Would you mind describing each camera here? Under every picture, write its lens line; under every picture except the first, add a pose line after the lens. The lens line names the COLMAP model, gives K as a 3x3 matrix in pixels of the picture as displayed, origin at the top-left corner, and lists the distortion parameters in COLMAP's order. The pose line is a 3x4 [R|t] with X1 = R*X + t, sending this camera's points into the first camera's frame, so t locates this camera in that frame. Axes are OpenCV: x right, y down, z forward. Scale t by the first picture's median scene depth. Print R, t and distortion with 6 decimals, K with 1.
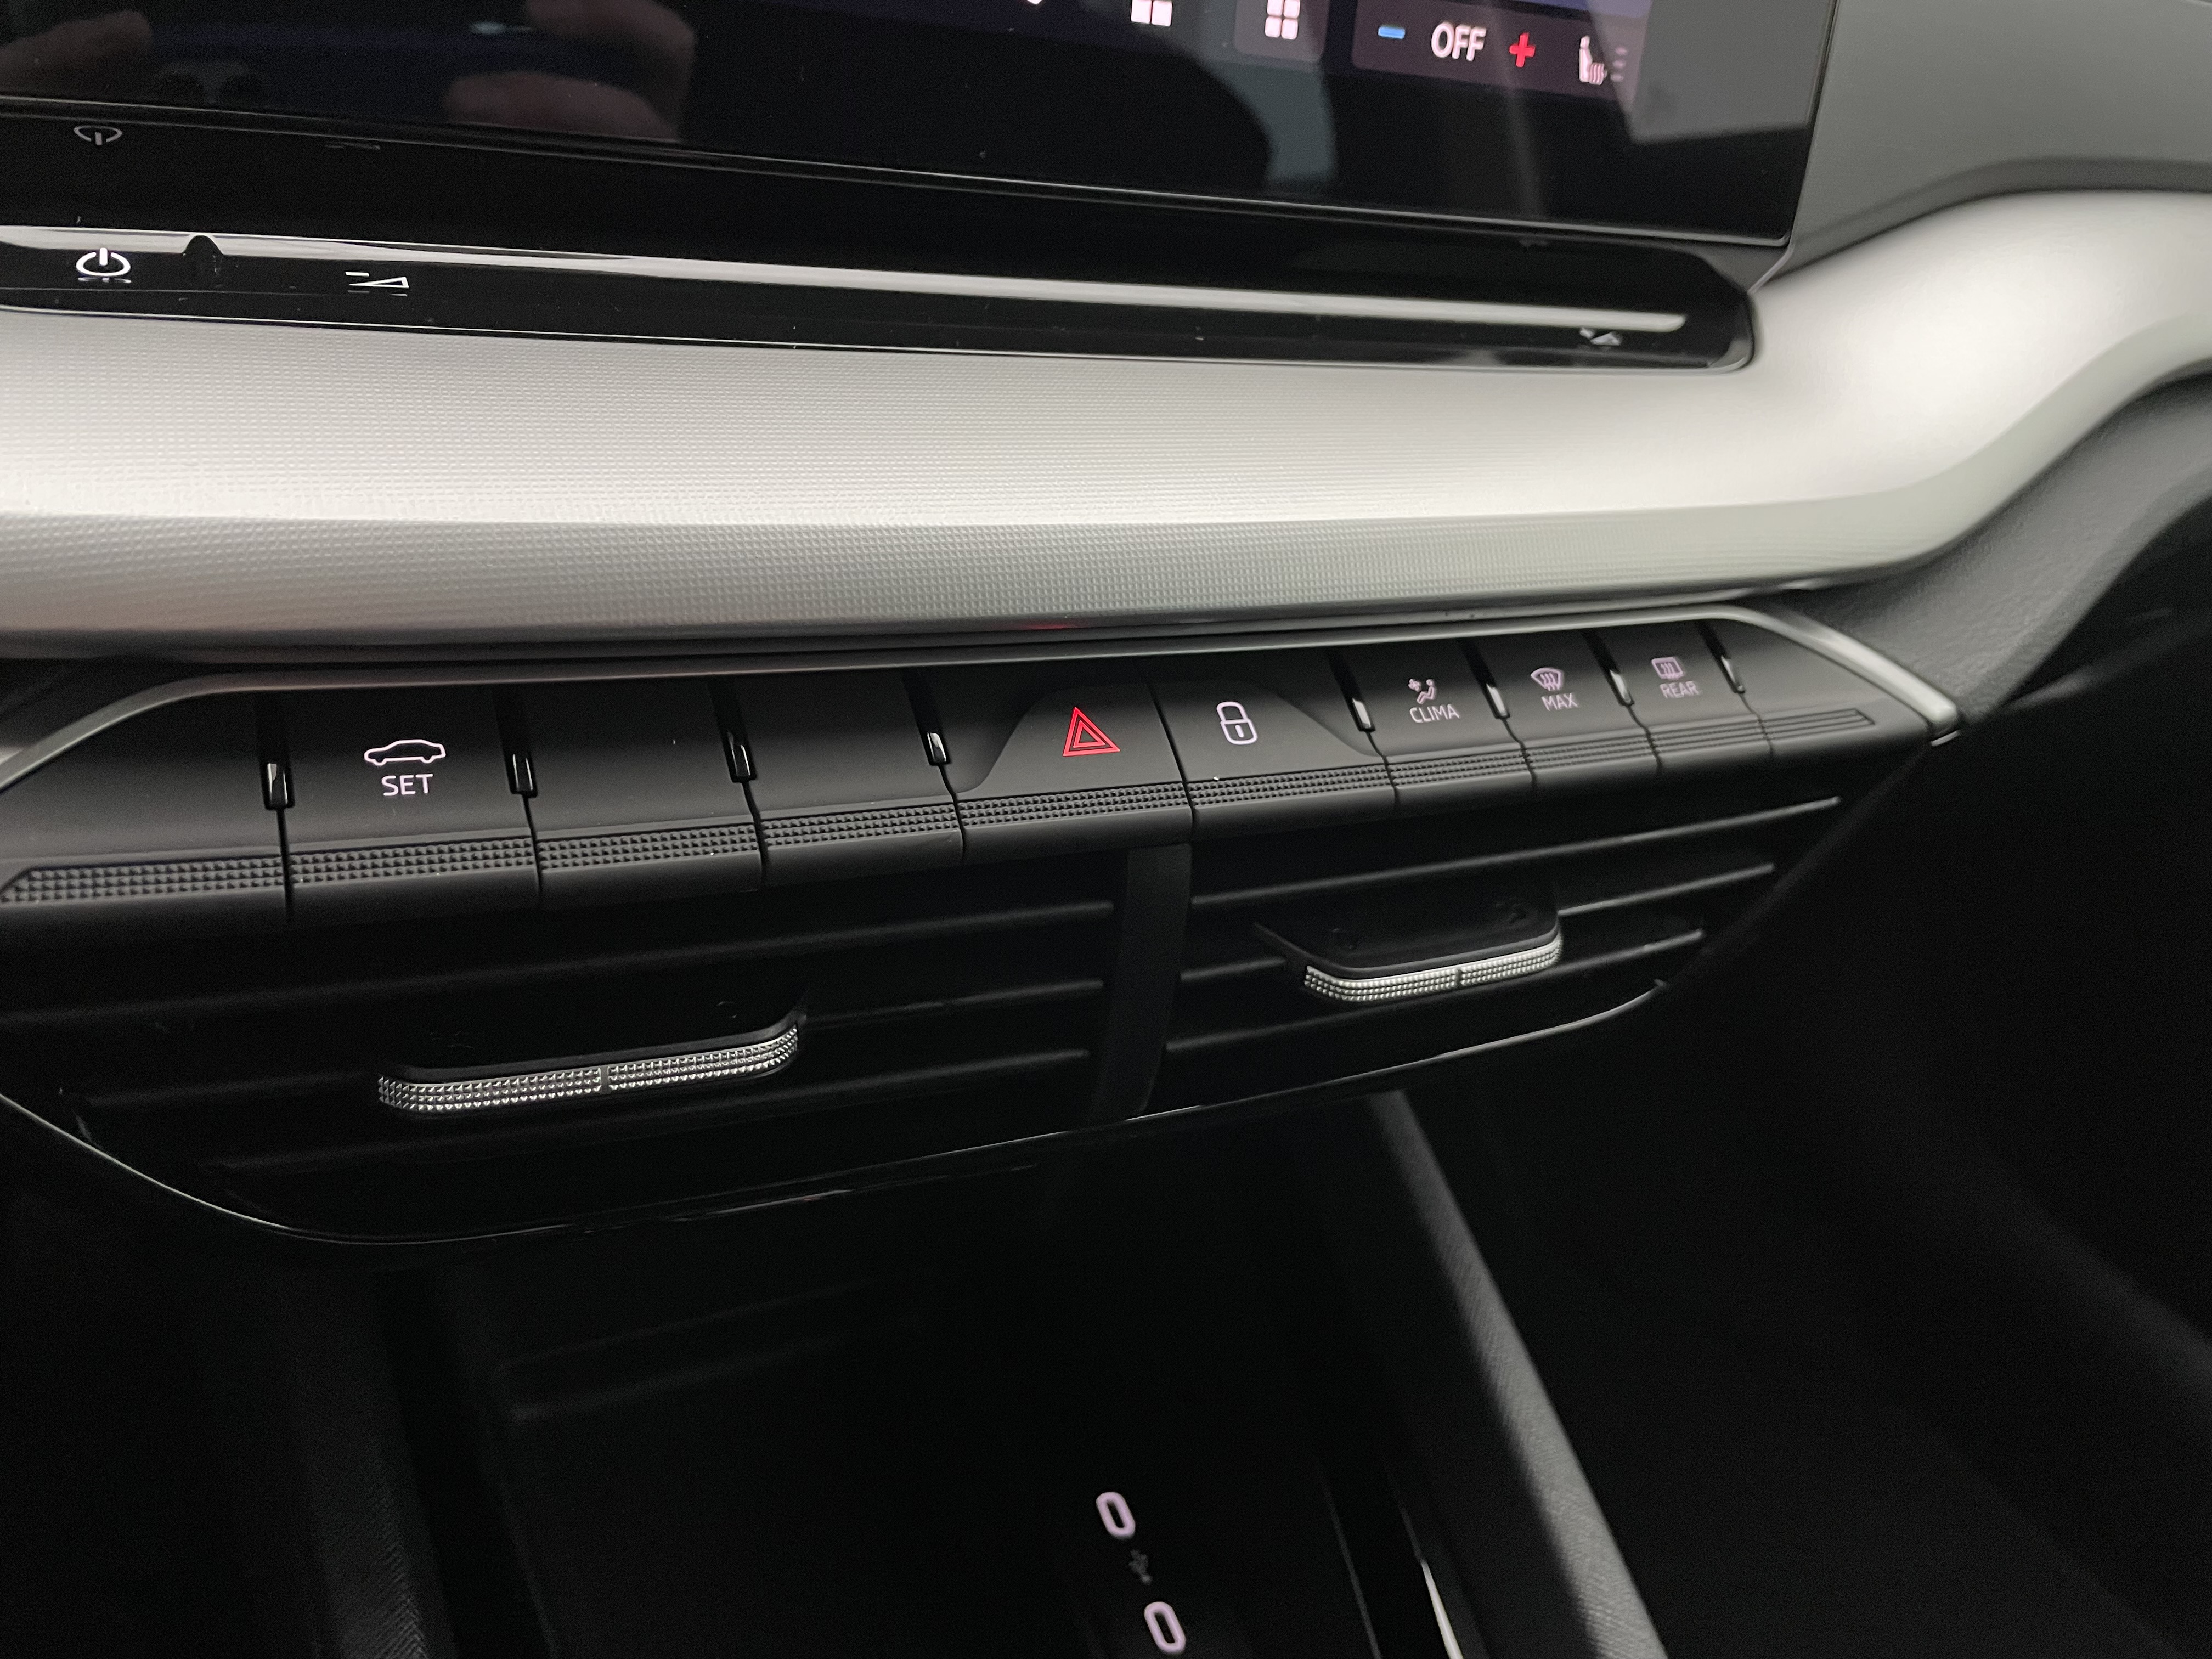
lens RADIAL K [[1681.2, 0, 1100.9], [0, 1681.2, 810.3], [0, 0, 1]] dist [0.013443, -0.002775]
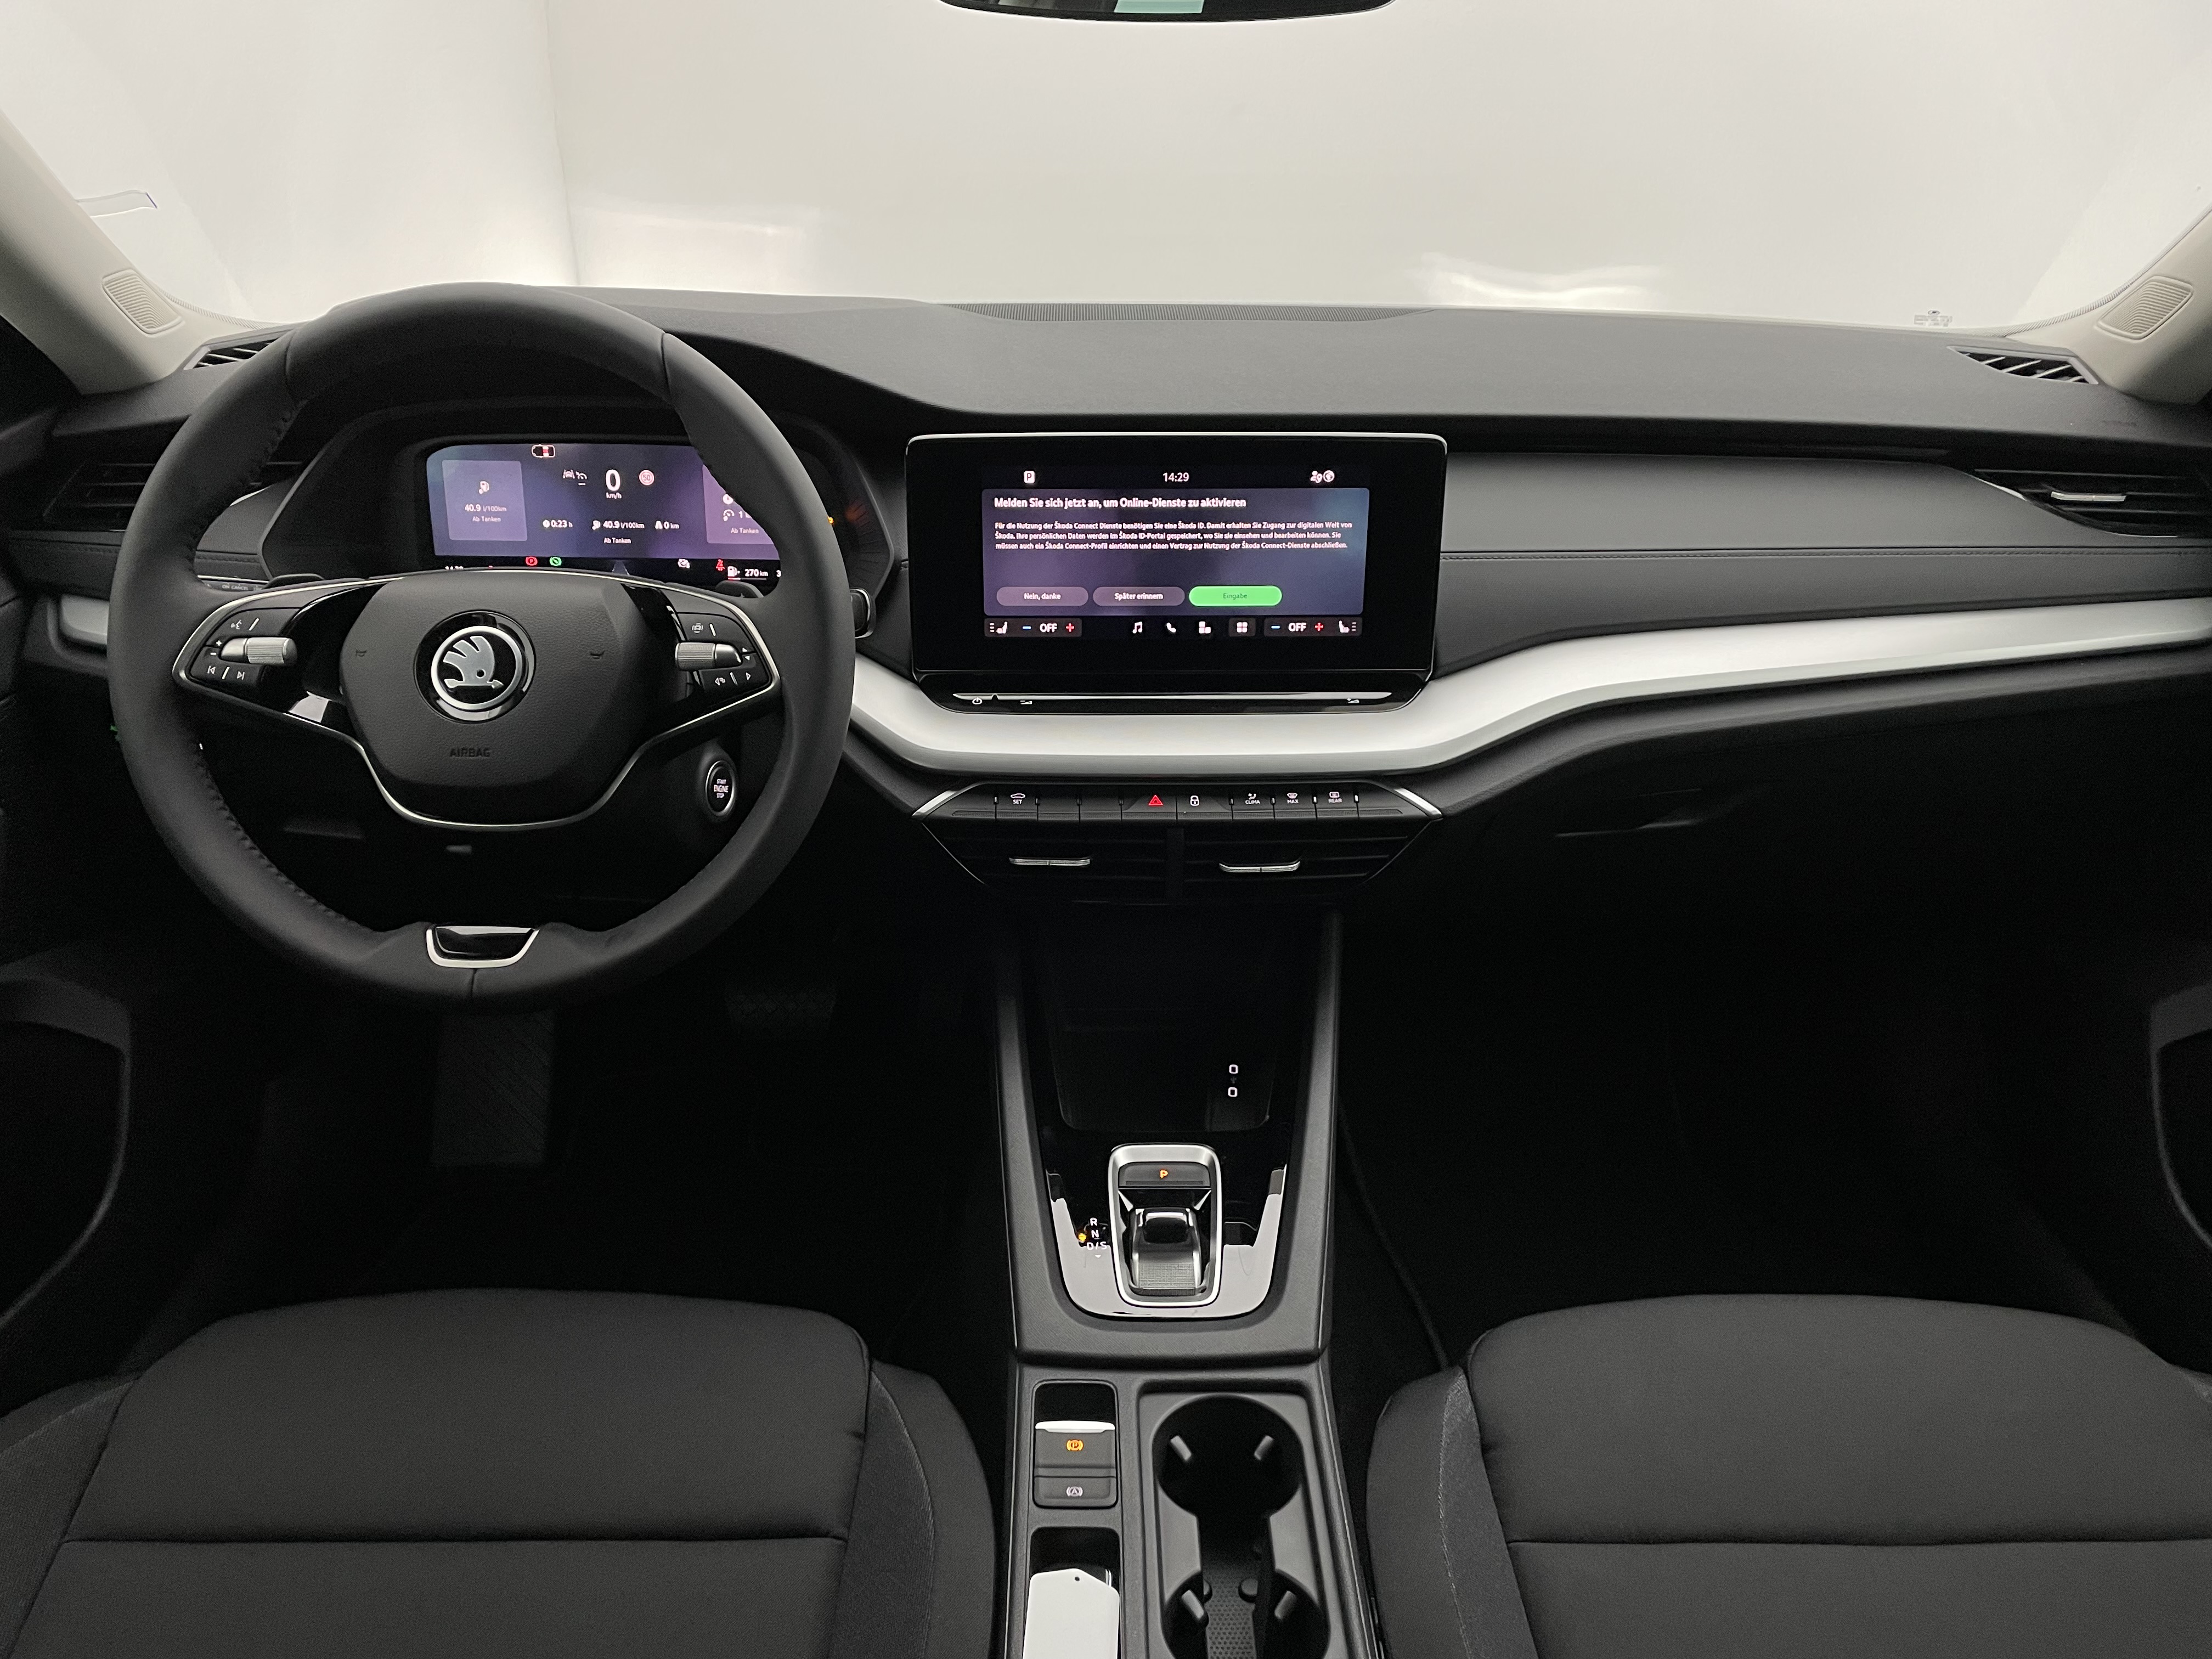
lens RADIAL K [[1680.7, 0, 1114.0], [0, 1680.7, 875.1], [0, 0, 1]] dist [0.065682, -0.105120]
pose [[0.898773, 0.058080, -0.434551, 1.592085], [-0.083068, 0.995792, -0.038715, 0.288828], [0.430473, 0.070893, 0.899815, -2.651954]]
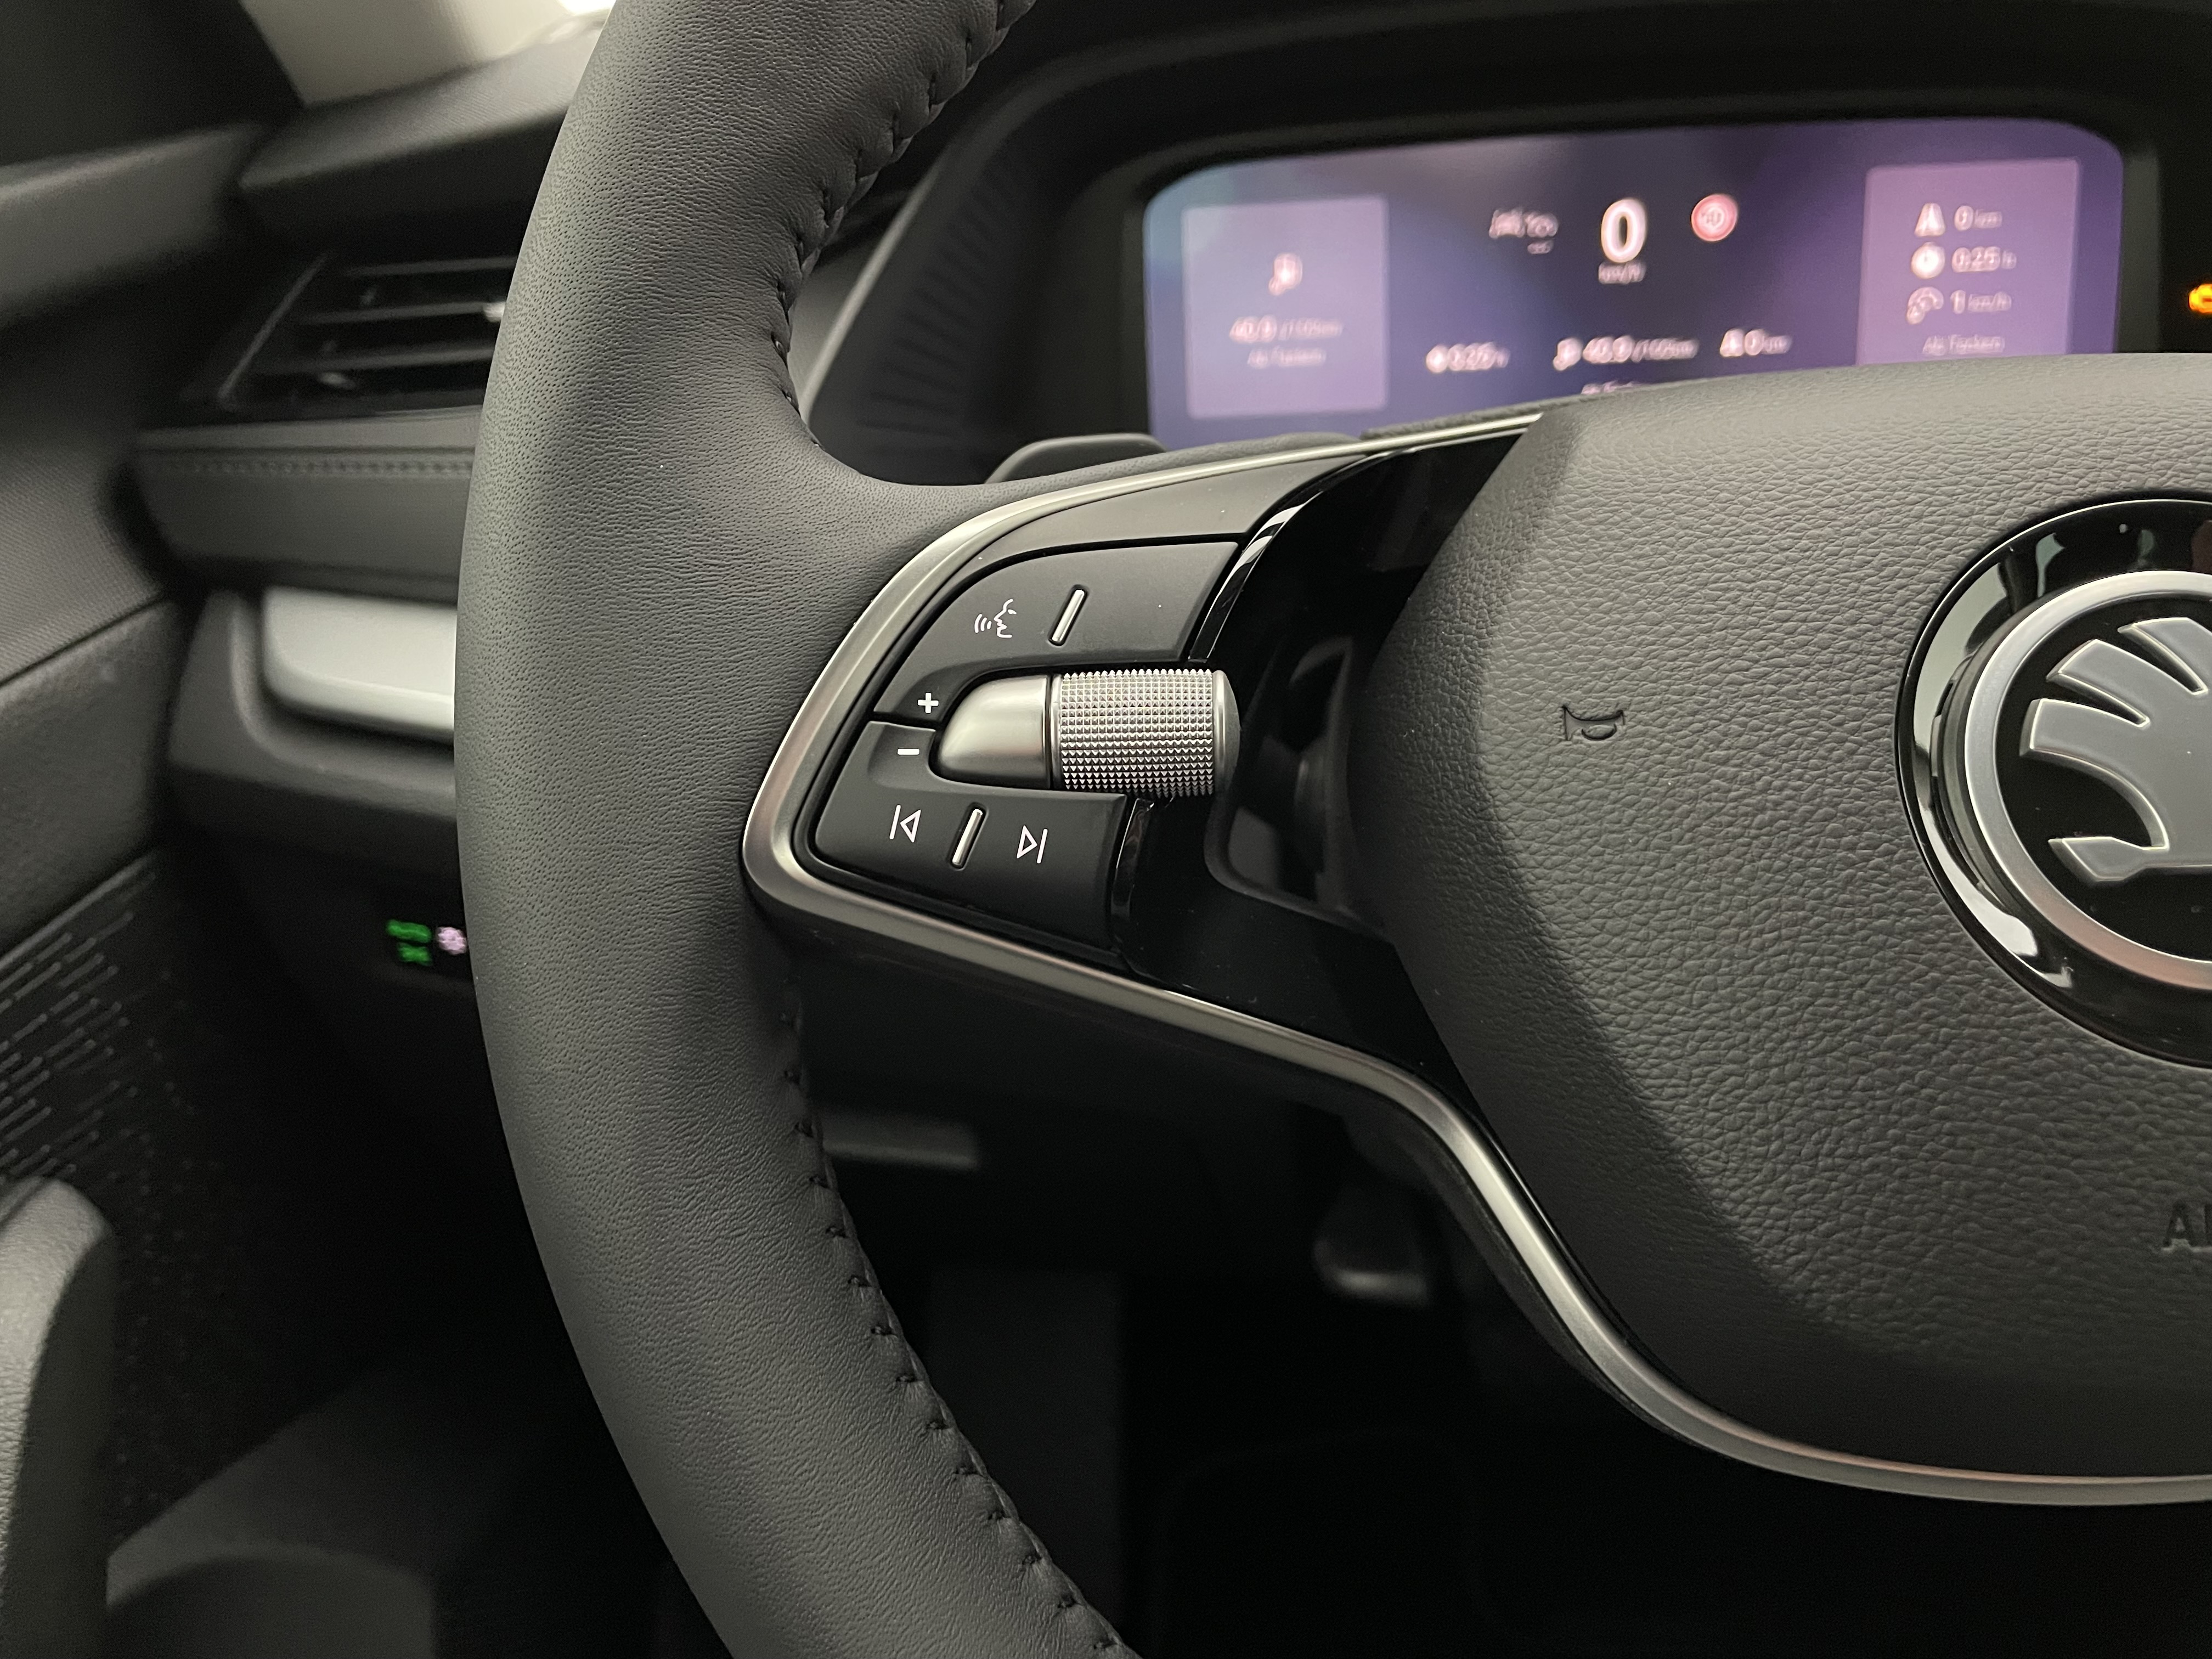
lens RADIAL K [[1680.7, 0, 1093.9], [0, 1680.7, 830.7], [0, 0, 1]] dist [0.065682, -0.105120]
pose [[0.849772, 0.015292, -0.526928, -1.007170], [-0.060610, 0.995784, -0.068847, -0.044808], [0.523654, 0.090442, 0.847117, -1.028456]]
